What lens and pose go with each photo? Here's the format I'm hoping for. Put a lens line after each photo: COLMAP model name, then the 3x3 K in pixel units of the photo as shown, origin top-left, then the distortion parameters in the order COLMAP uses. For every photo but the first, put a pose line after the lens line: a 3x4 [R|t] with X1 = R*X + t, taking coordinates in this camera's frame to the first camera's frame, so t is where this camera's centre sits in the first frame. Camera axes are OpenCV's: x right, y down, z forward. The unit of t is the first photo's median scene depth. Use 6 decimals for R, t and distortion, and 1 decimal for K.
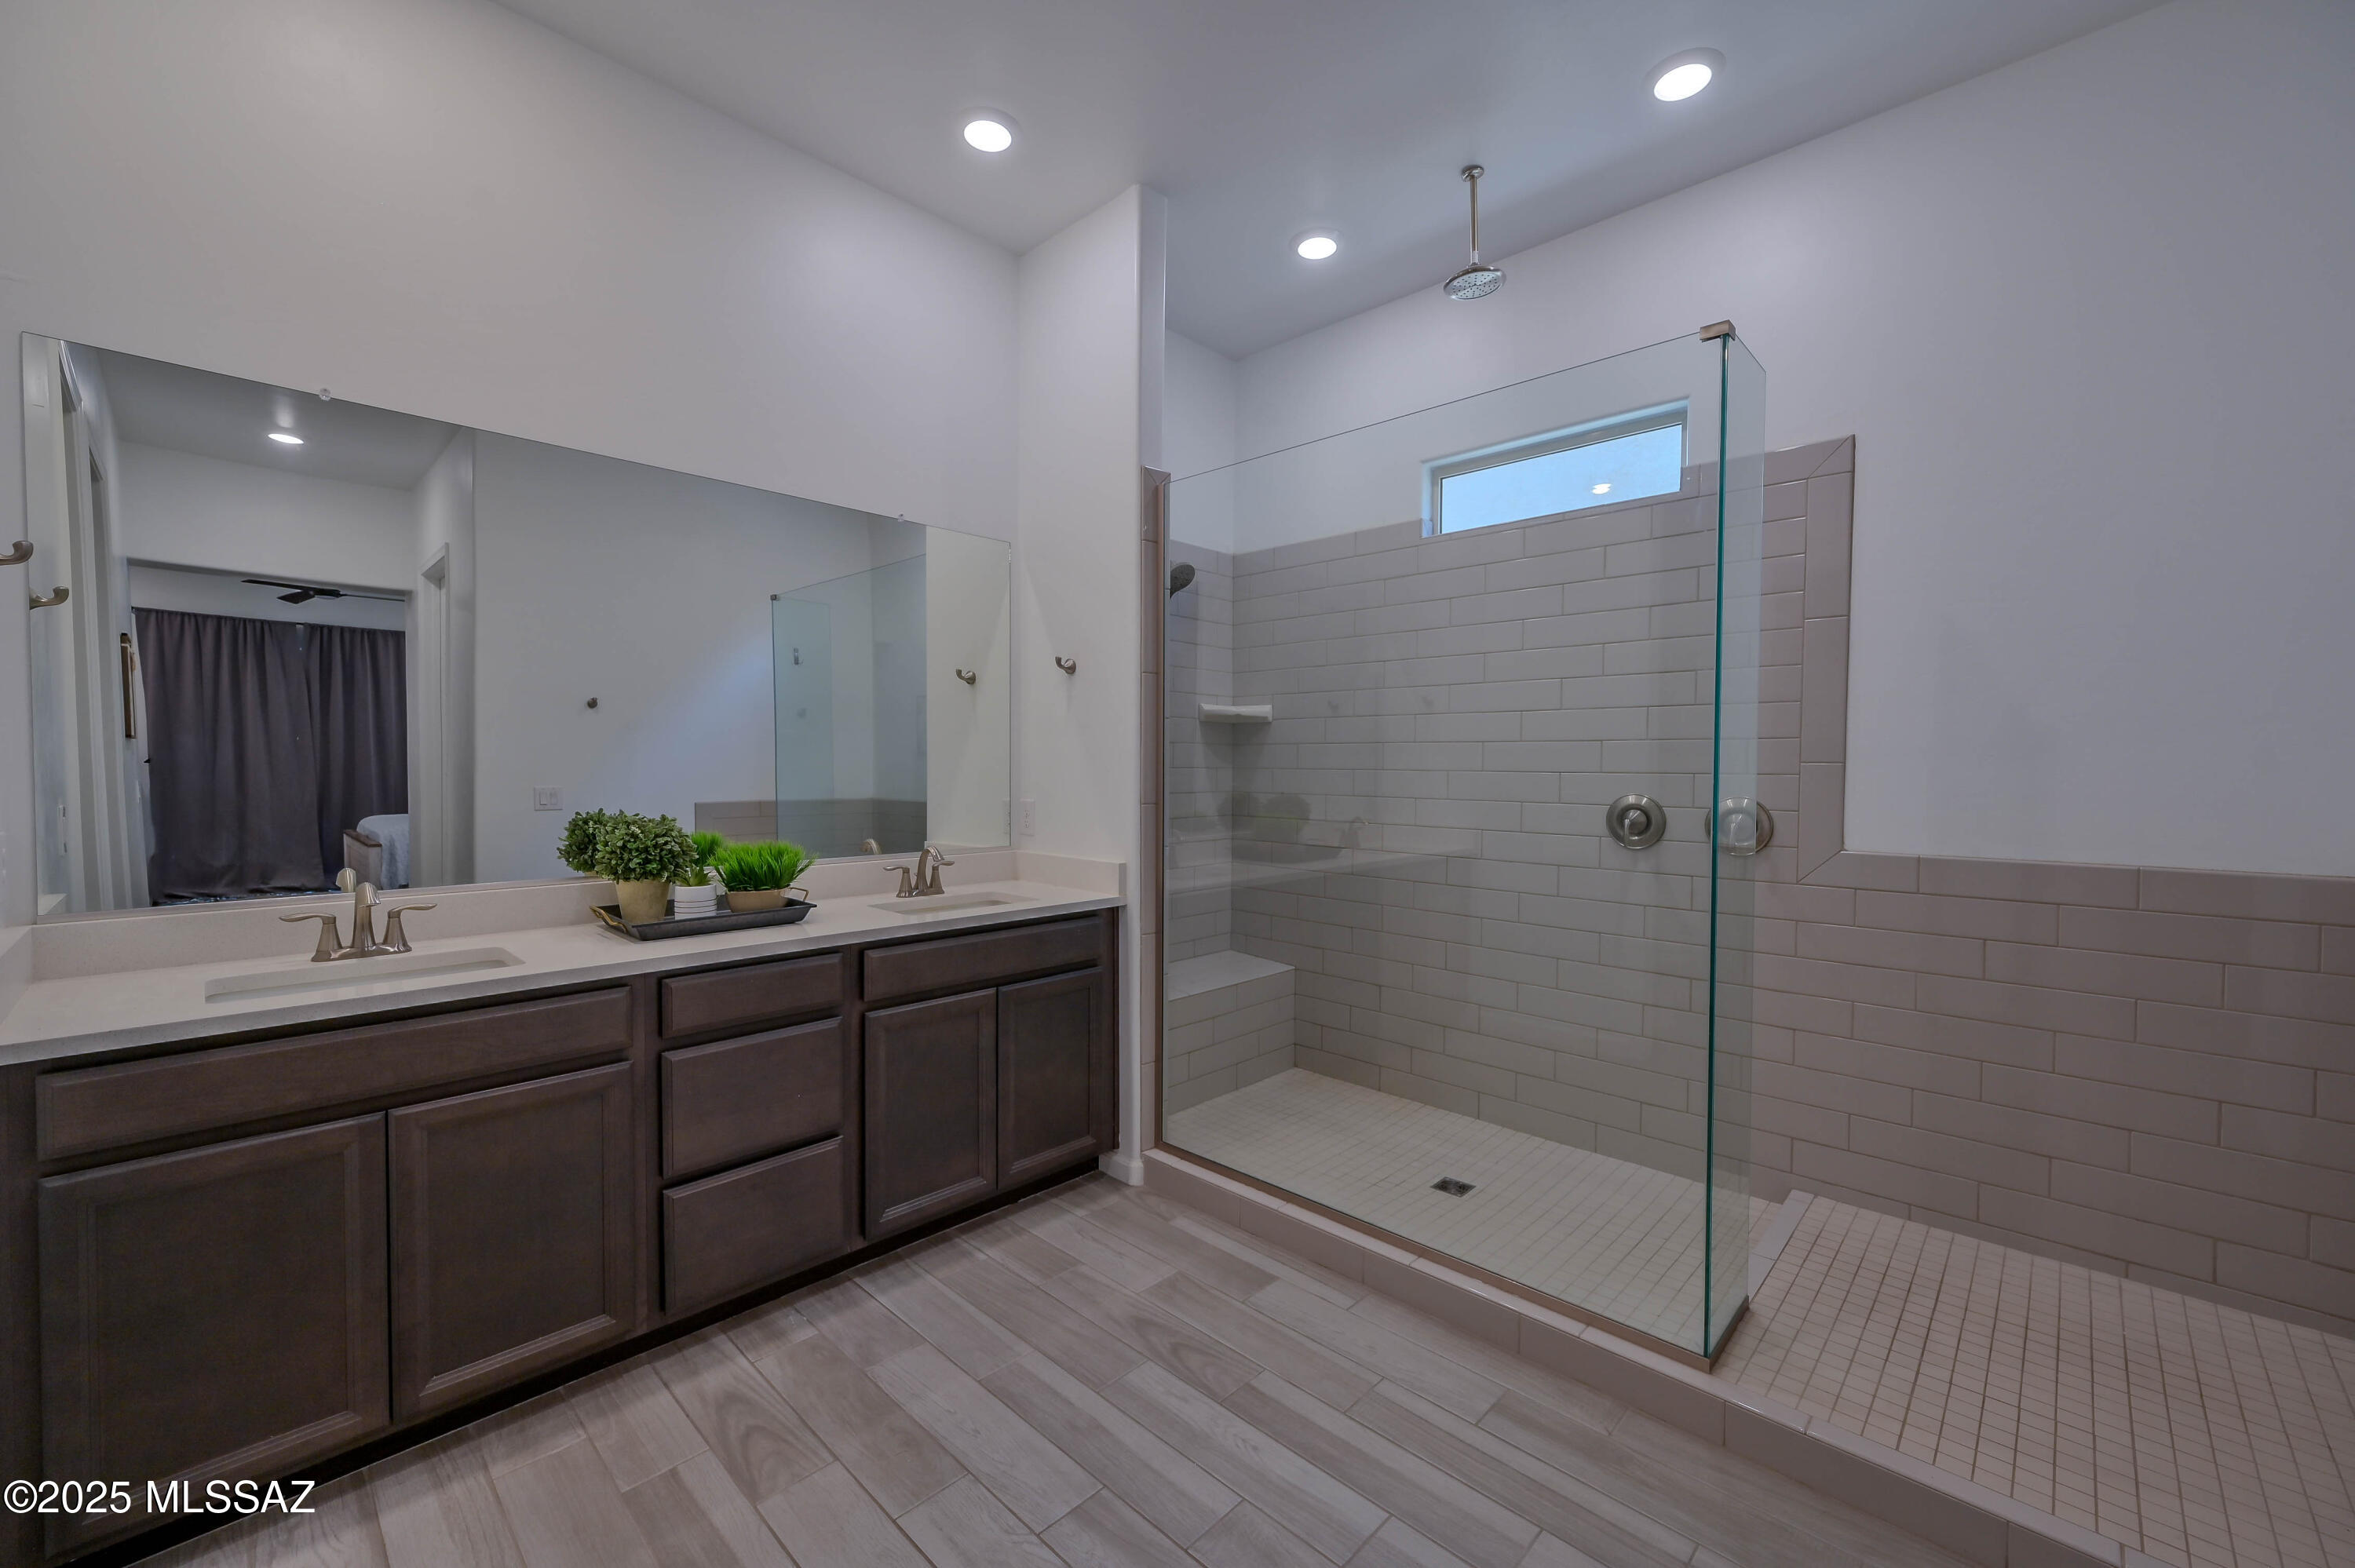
lens RADIAL K [[927.5, 0, 1178.0], [0, 927.5, 785.7], [0, 0, 1]] dist [-0.000543, 0.000634]
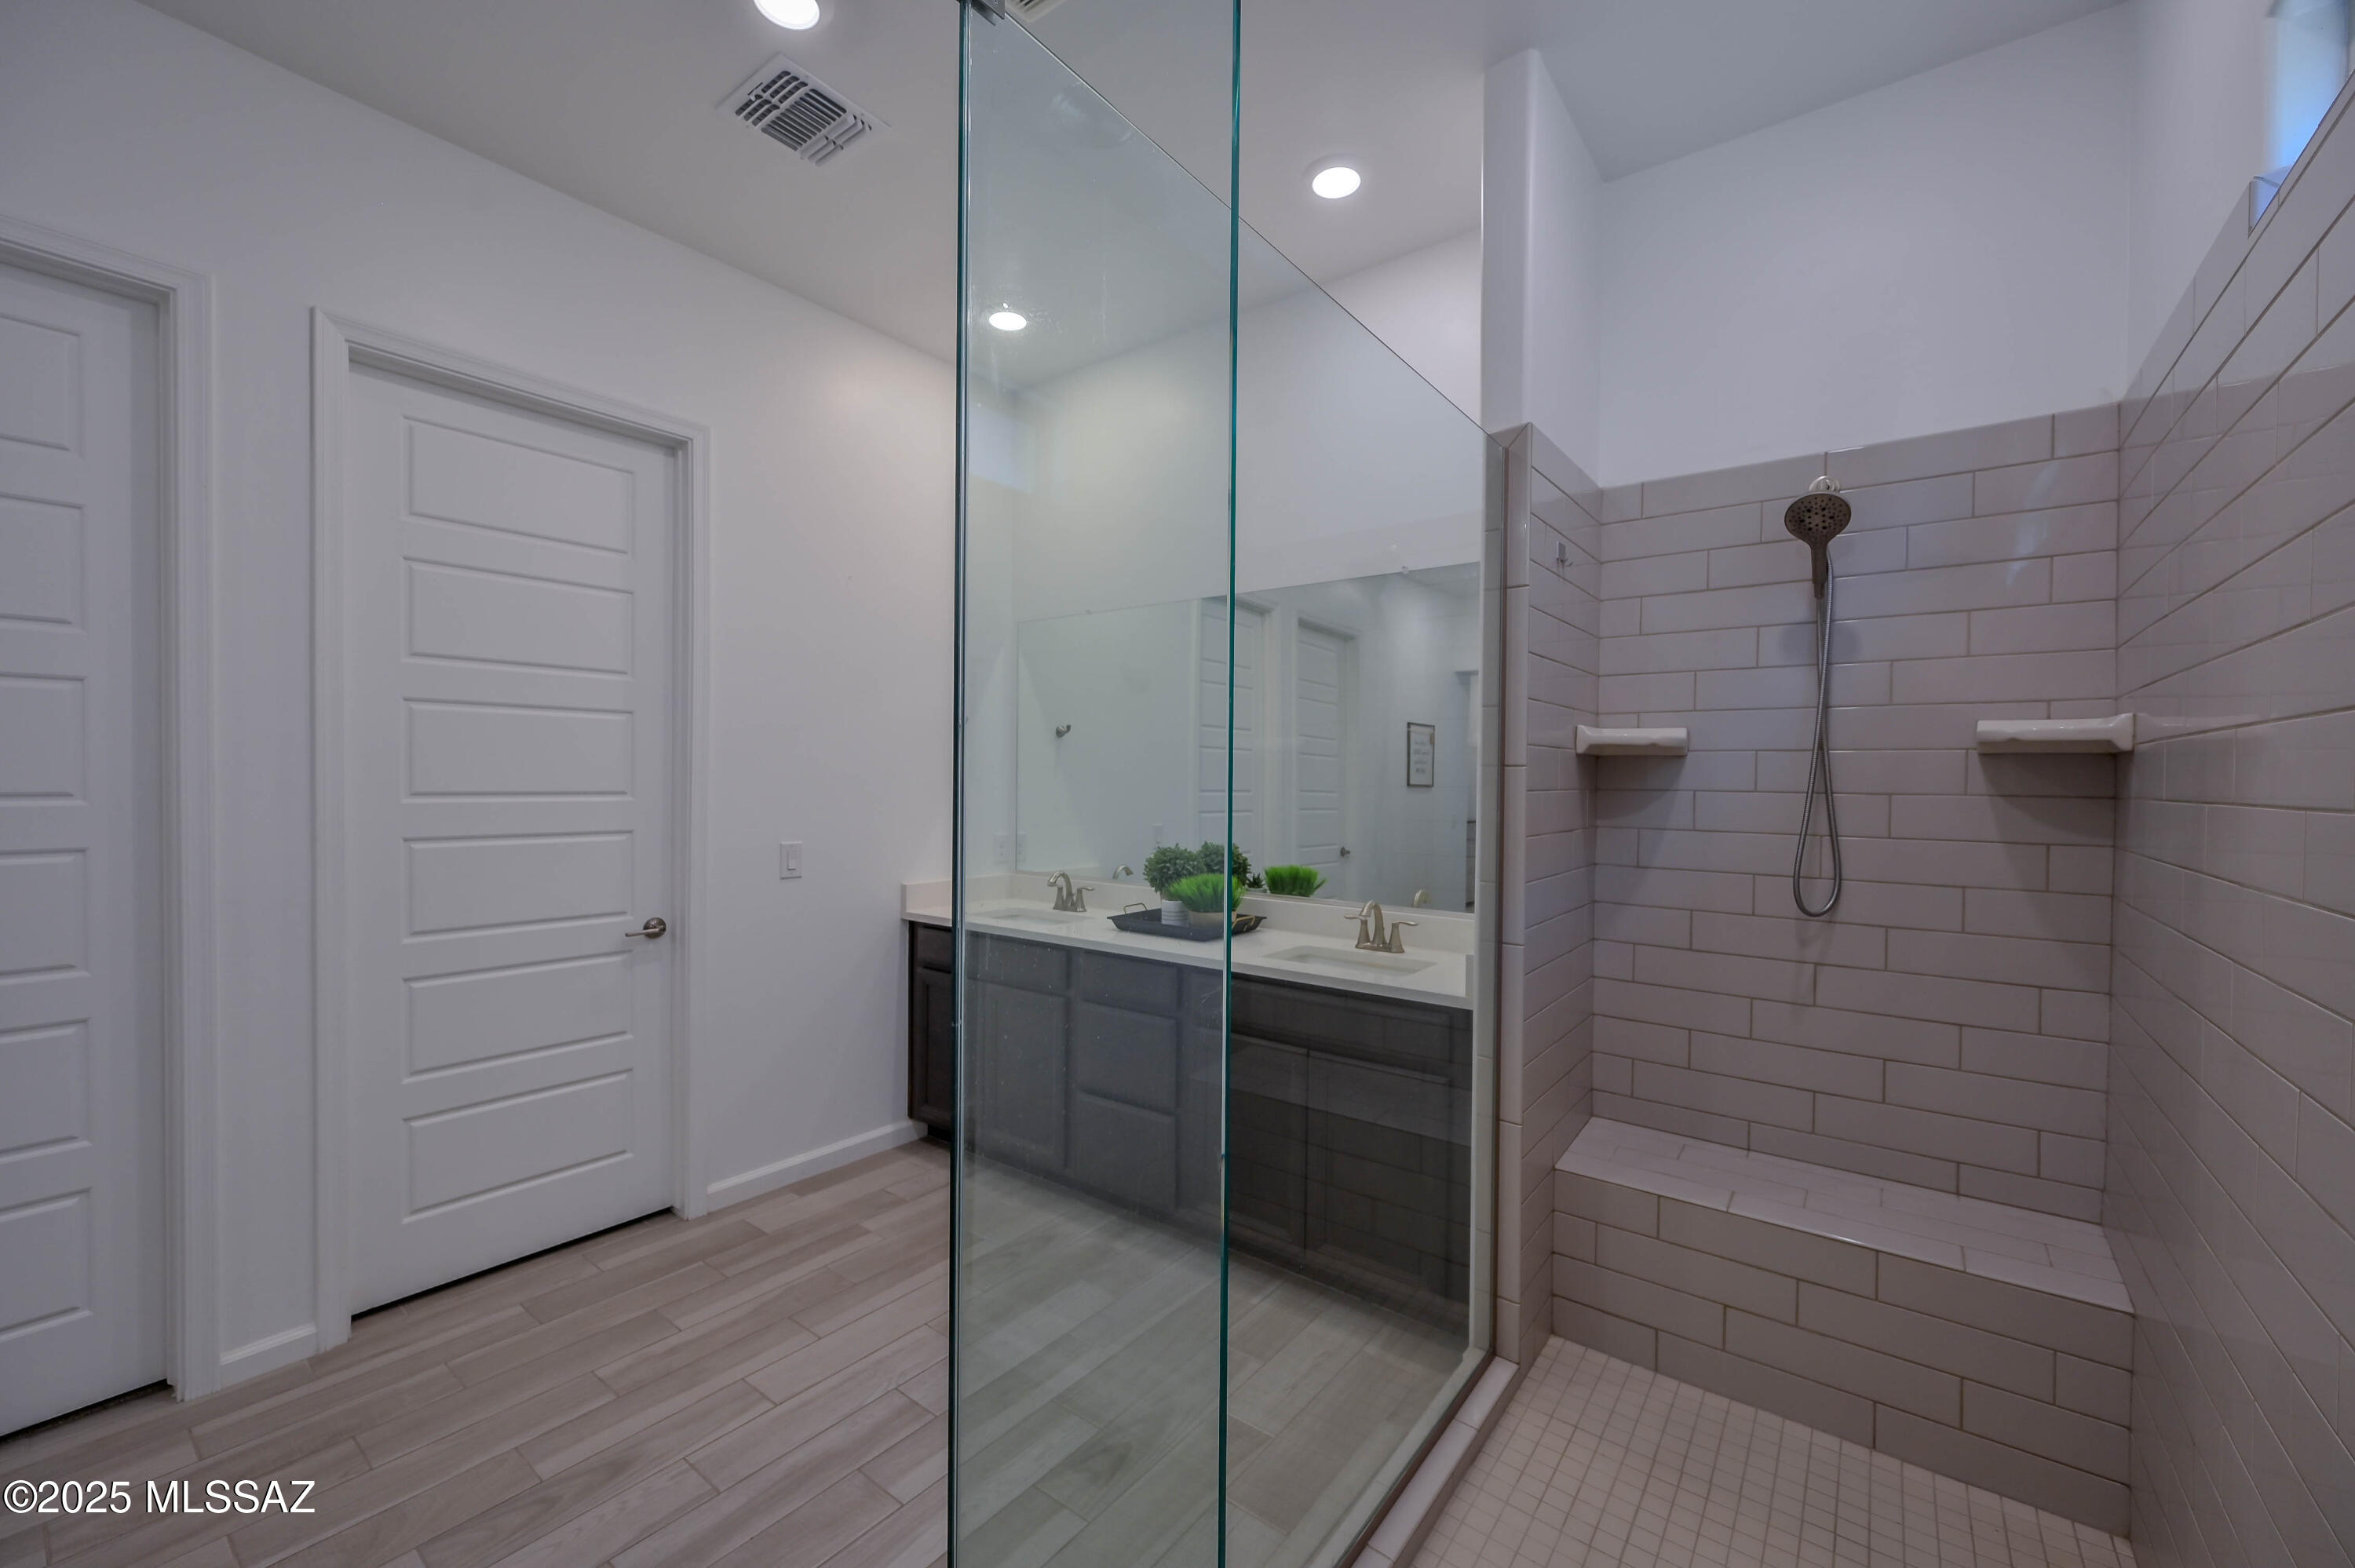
lens RADIAL K [[931.1, 0, 1174.2], [0, 931.1, 791.1], [0, 0, 1]] dist [0.000294, 0.000158]
pose [[0.122761, 0.003975, -0.992428, 0.749277], [-0.037478, 0.999297, -0.000634, -0.046903], [0.991728, 0.037272, 0.122823, 0.723966]]
